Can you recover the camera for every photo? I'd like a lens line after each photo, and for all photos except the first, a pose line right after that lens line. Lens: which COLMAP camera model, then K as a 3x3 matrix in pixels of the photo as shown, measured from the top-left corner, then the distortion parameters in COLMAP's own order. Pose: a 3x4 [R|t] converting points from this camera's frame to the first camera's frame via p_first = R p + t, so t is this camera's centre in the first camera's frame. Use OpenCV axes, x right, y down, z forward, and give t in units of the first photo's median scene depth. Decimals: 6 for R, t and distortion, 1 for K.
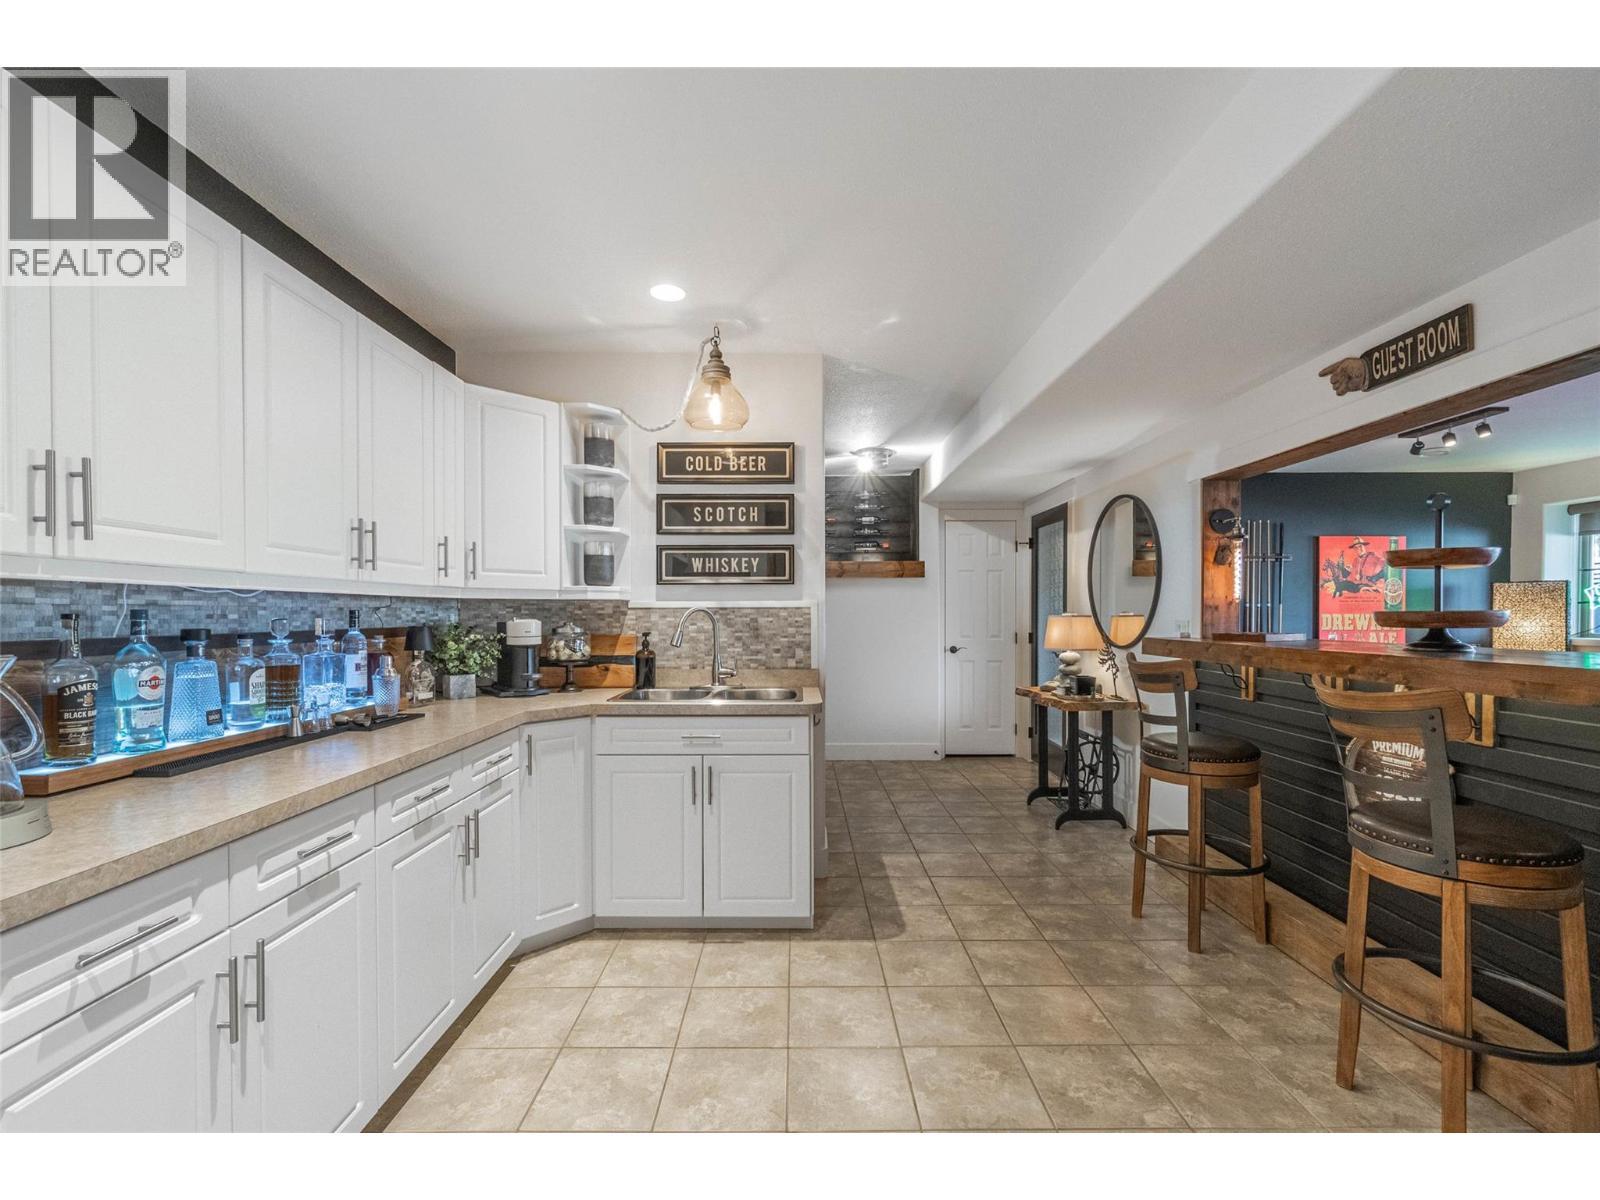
lens RADIAL K [[704.5, 0, 805.0], [0, 704.5, 612.1], [0, 0, 1]] dist [-0.004828, 0.000702]
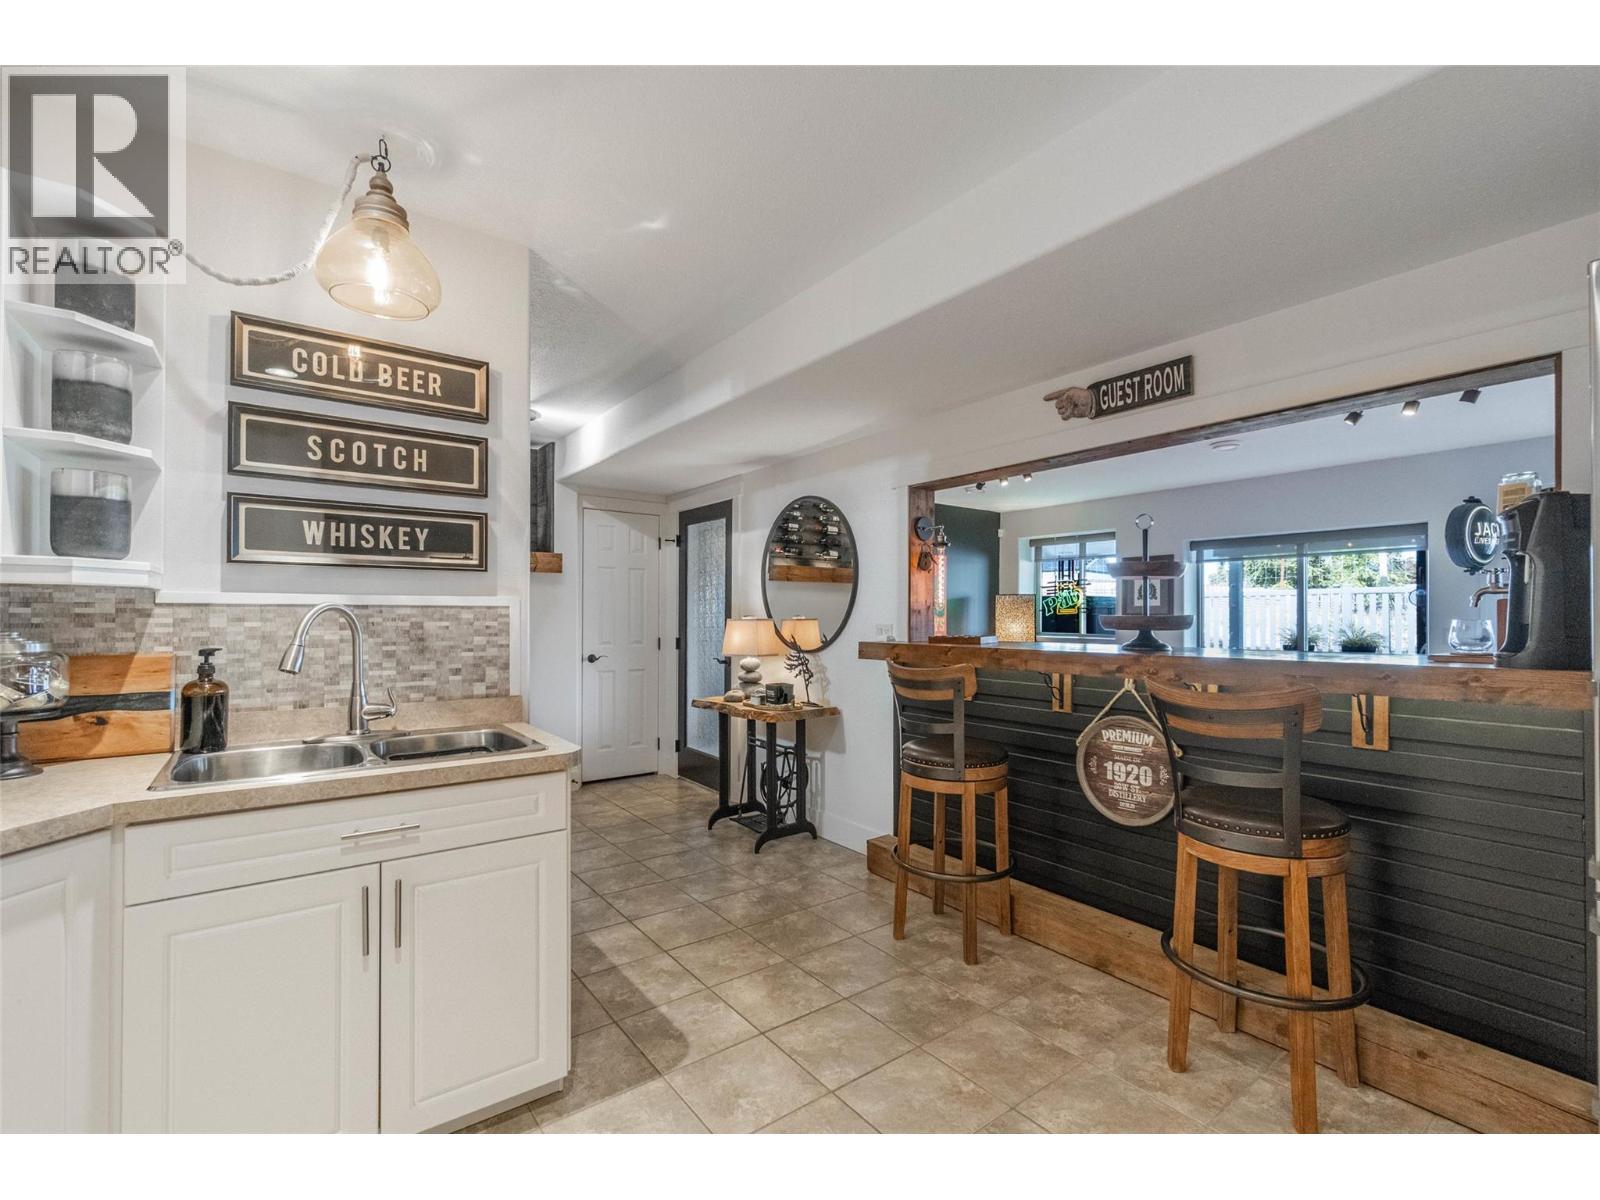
lens RADIAL K [[704.5, 0, 794.0], [0, 704.5, 607.5], [0, 0, 1]] dist [-0.004828, 0.000702]
pose [[0.801303, 0.011633, 0.598145, -0.184296], [-0.004504, 0.999900, -0.013413, 0.002344], [-0.598241, 0.008054, 0.801275, 0.286519]]
